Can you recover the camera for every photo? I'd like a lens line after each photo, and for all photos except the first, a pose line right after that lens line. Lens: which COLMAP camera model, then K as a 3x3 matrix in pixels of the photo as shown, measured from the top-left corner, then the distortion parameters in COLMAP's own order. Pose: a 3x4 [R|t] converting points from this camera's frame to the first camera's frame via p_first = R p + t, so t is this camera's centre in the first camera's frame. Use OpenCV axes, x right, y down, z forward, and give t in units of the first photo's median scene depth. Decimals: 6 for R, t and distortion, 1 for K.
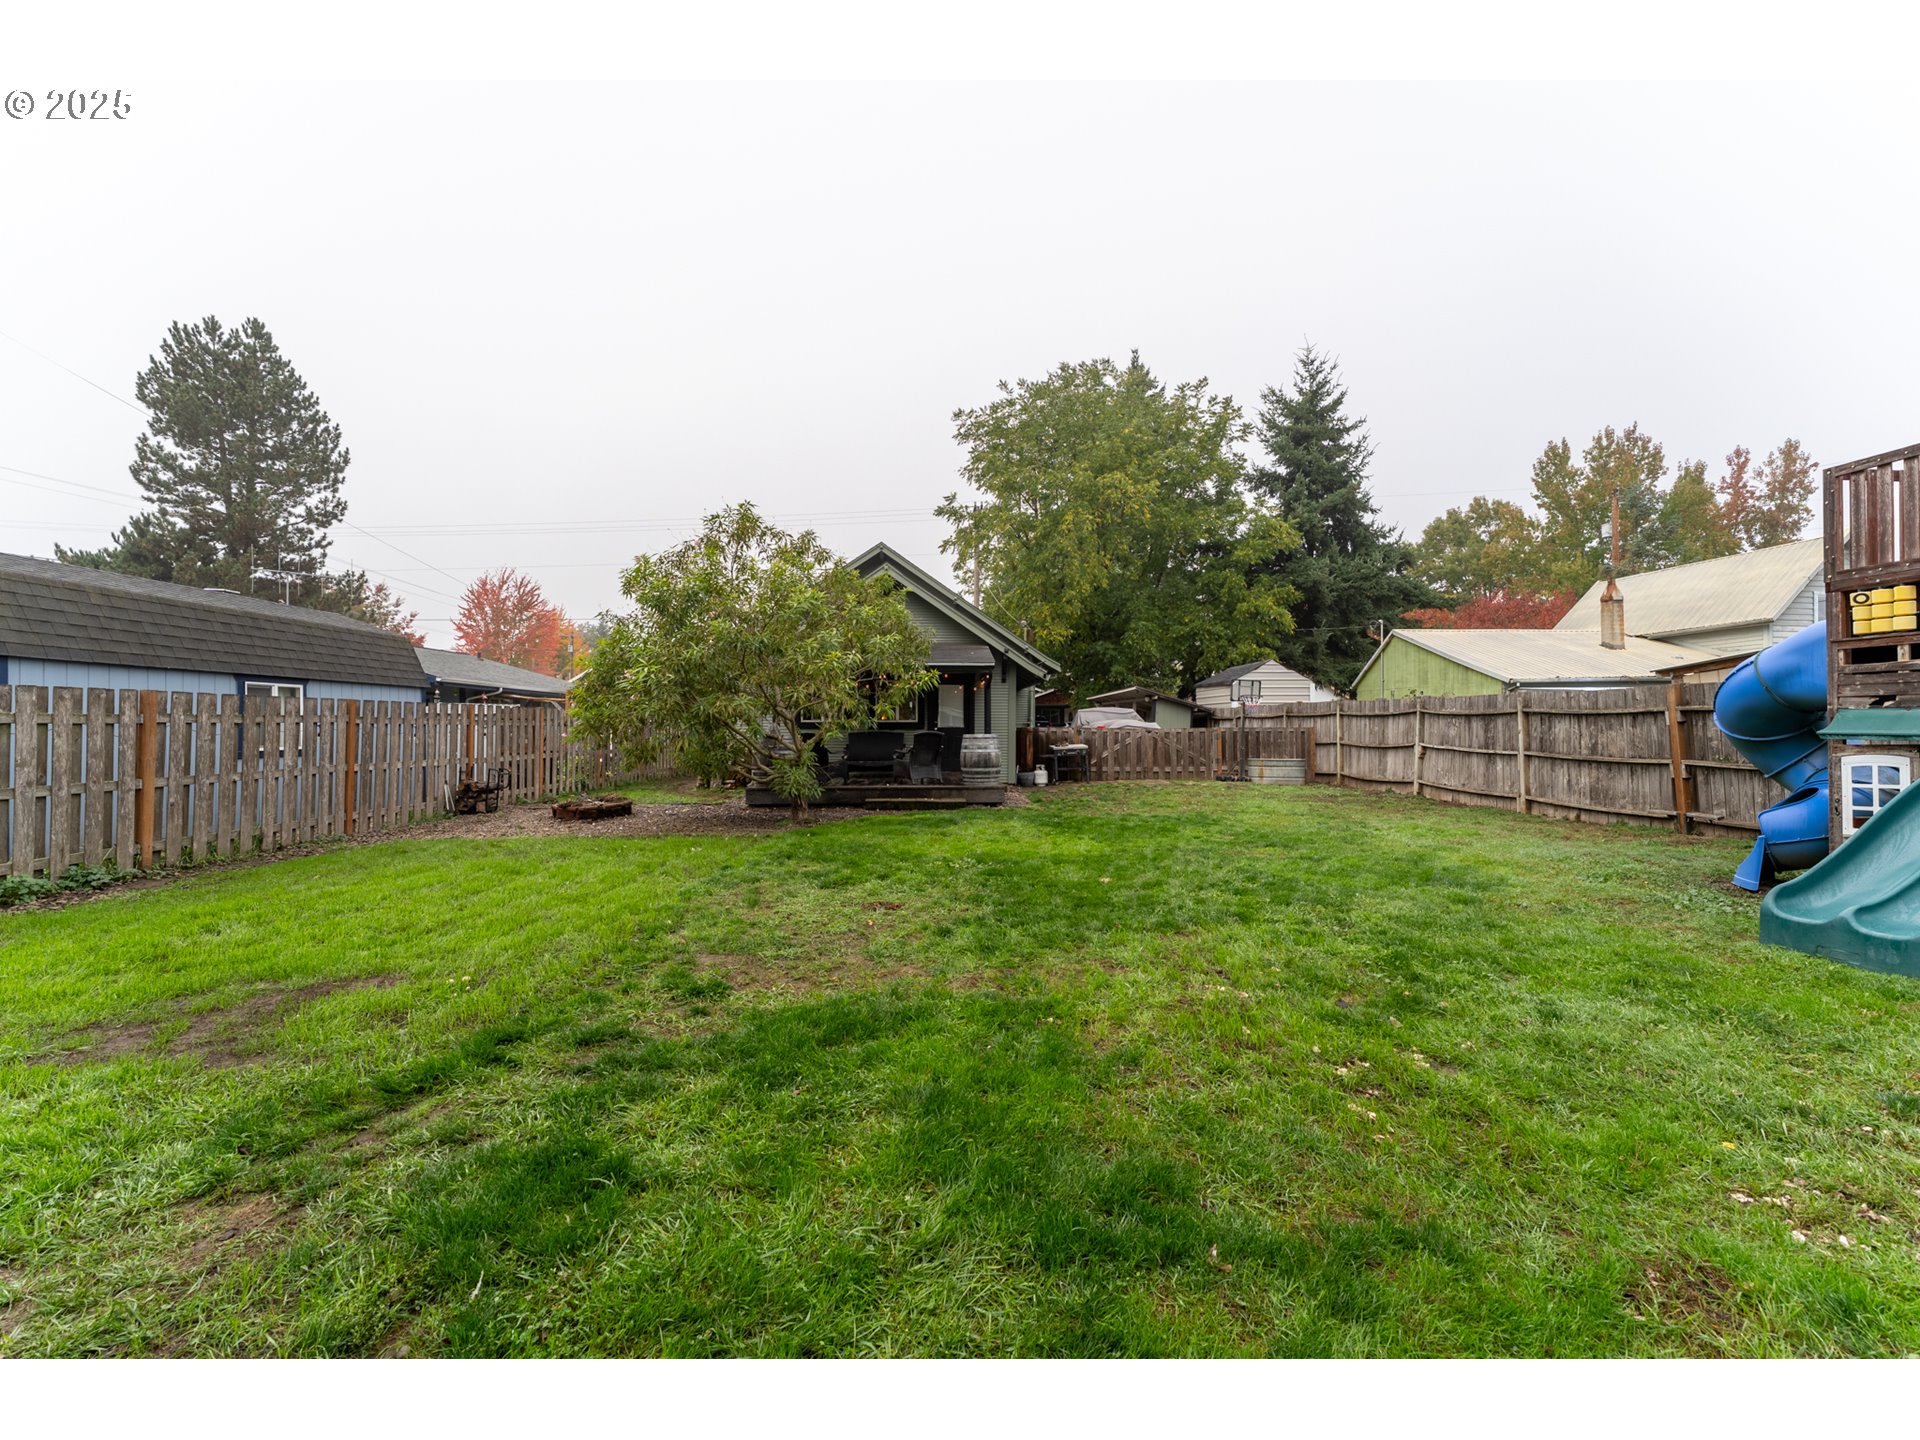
lens RADIAL K [[790.1, 0, 959.0], [0, 790.1, 721.2], [0, 0, 1]] dist [-0.003489, 0.000270]
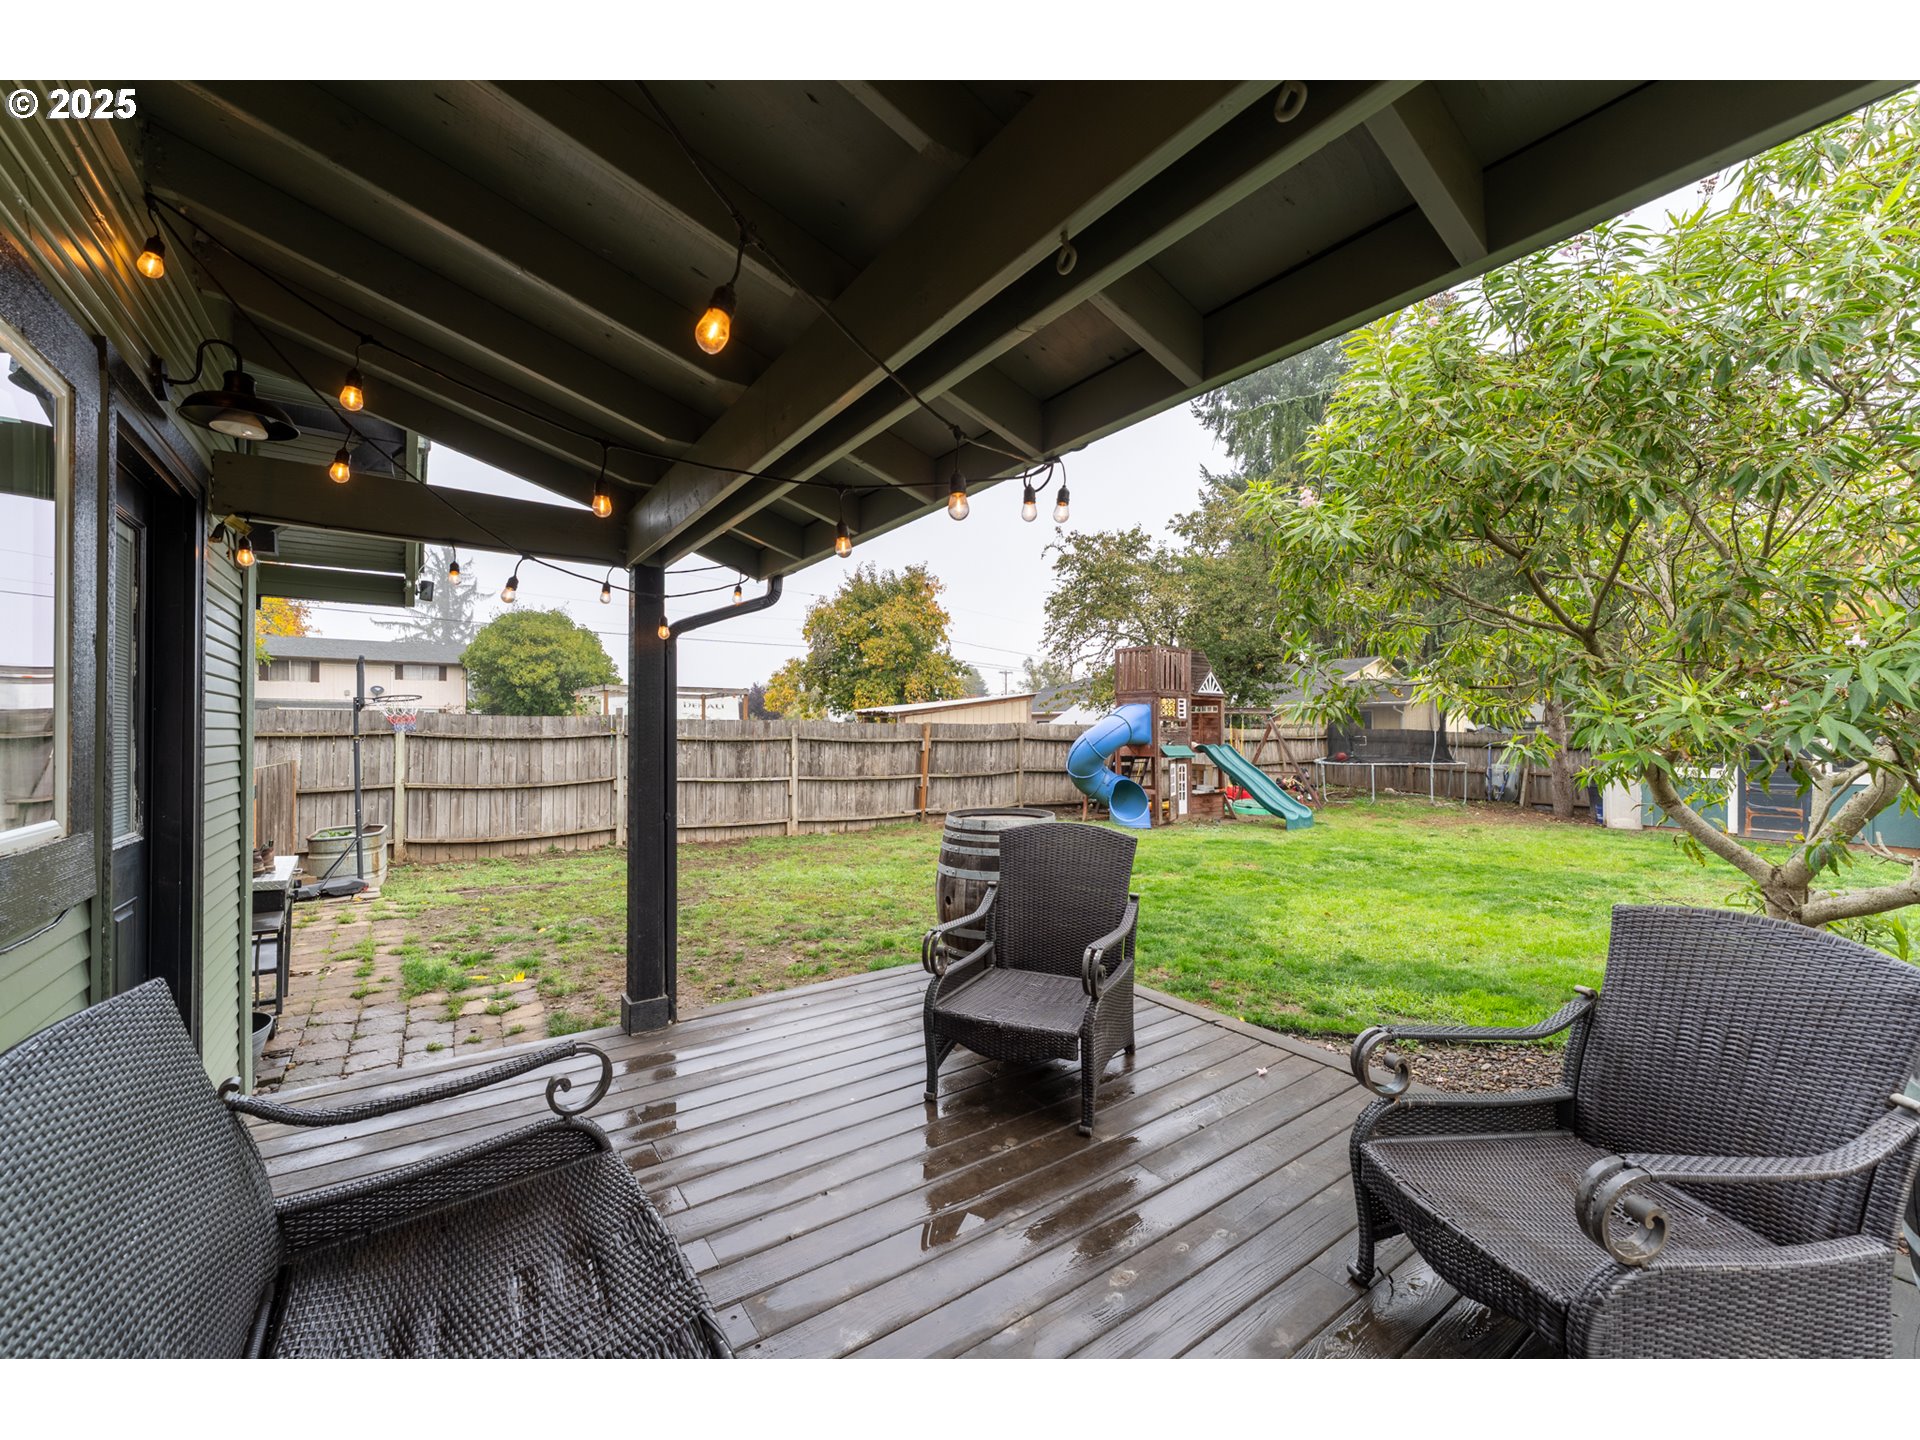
lens RADIAL K [[790.1, 0, 951.9], [0, 790.1, 725.7], [0, 0, 1]] dist [-0.003489, 0.000270]
pose [[-0.561382, 0.004305, 0.827546, -0.287976], [-0.012045, 0.999838, -0.013372, -0.018963], [-0.827469, -0.017474, -0.561239, 1.498523]]
